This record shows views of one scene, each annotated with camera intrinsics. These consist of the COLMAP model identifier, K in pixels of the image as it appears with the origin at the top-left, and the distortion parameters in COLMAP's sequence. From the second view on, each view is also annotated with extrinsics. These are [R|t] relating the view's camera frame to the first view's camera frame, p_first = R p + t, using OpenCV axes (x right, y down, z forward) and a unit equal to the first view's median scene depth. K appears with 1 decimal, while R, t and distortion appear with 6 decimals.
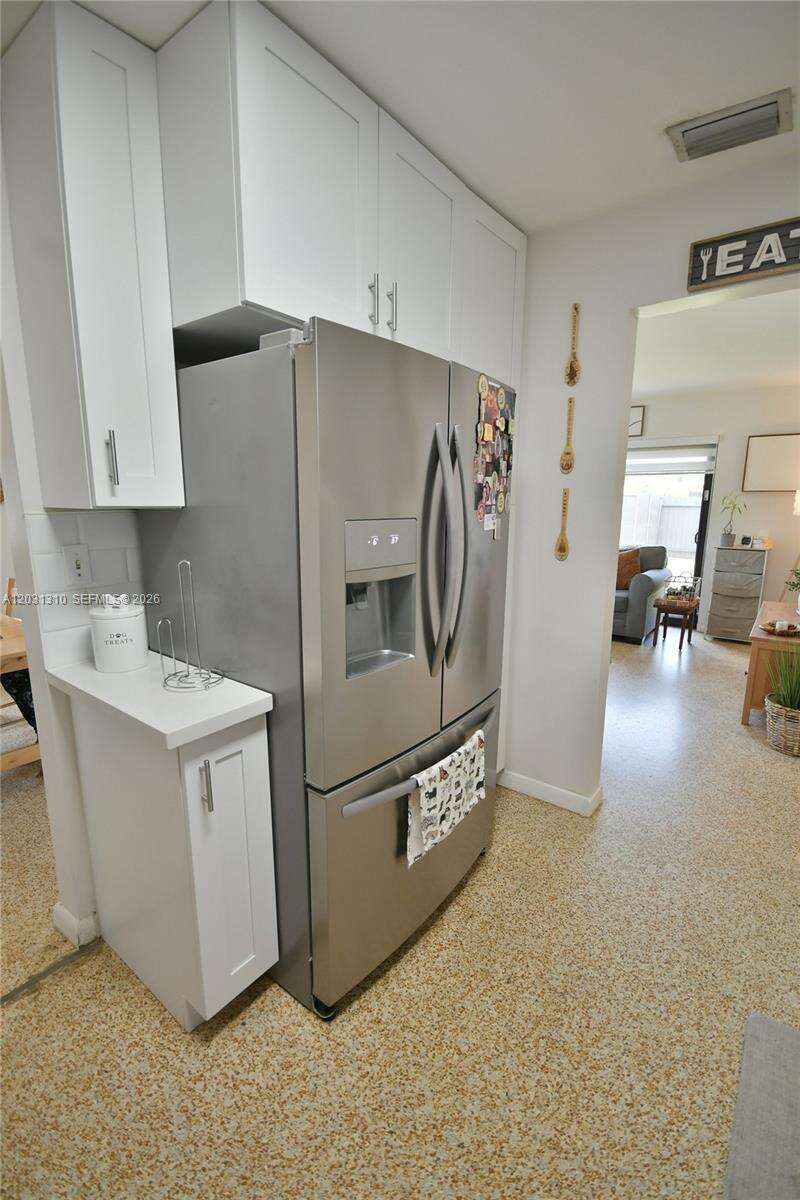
lens RADIAL K [[517.7, 0, 402.5], [0, 517.7, 600.8], [0, 0, 1]] dist [0.005520, -0.008448]
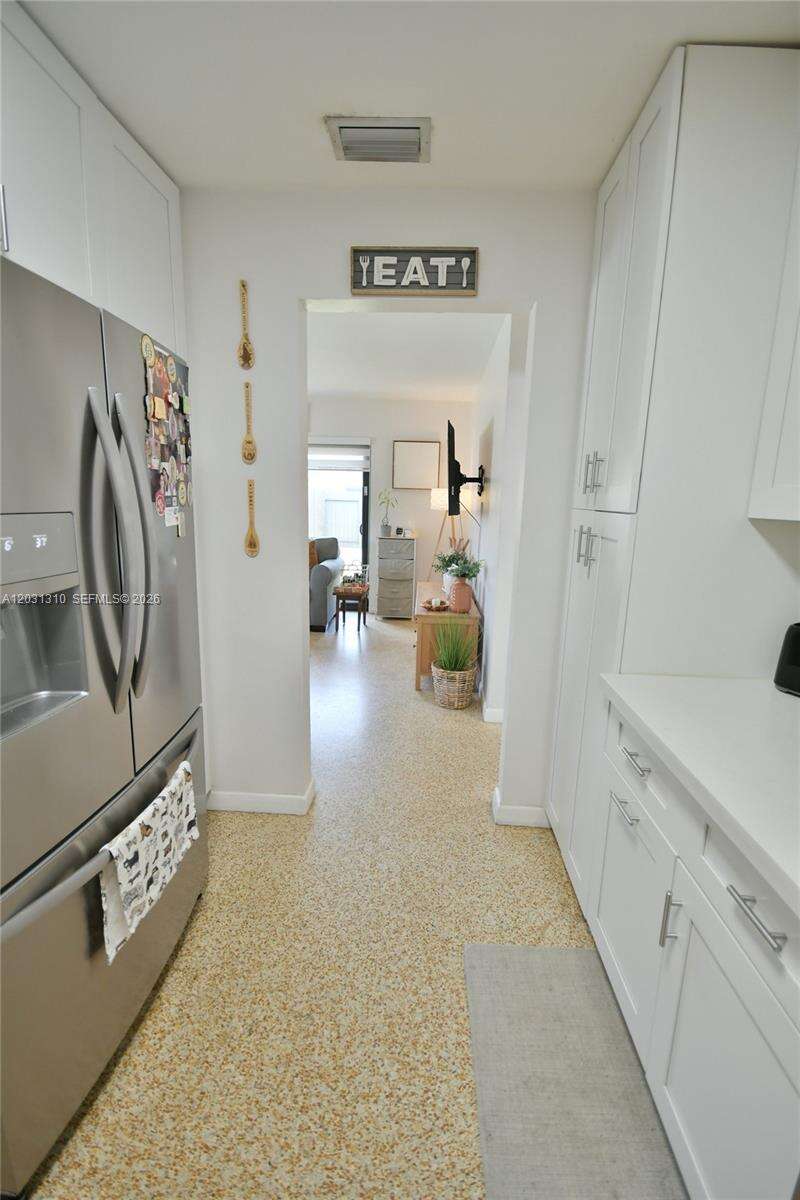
lens RADIAL K [[517.7, 0, 397.2], [0, 517.7, 602.0], [0, 0, 1]] dist [0.005520, -0.008448]
pose [[0.822601, -0.094502, 0.560711, -0.016159], [0.084913, 0.995451, 0.043200, -0.019224], [-0.562243, 0.012075, 0.826884, 0.101666]]
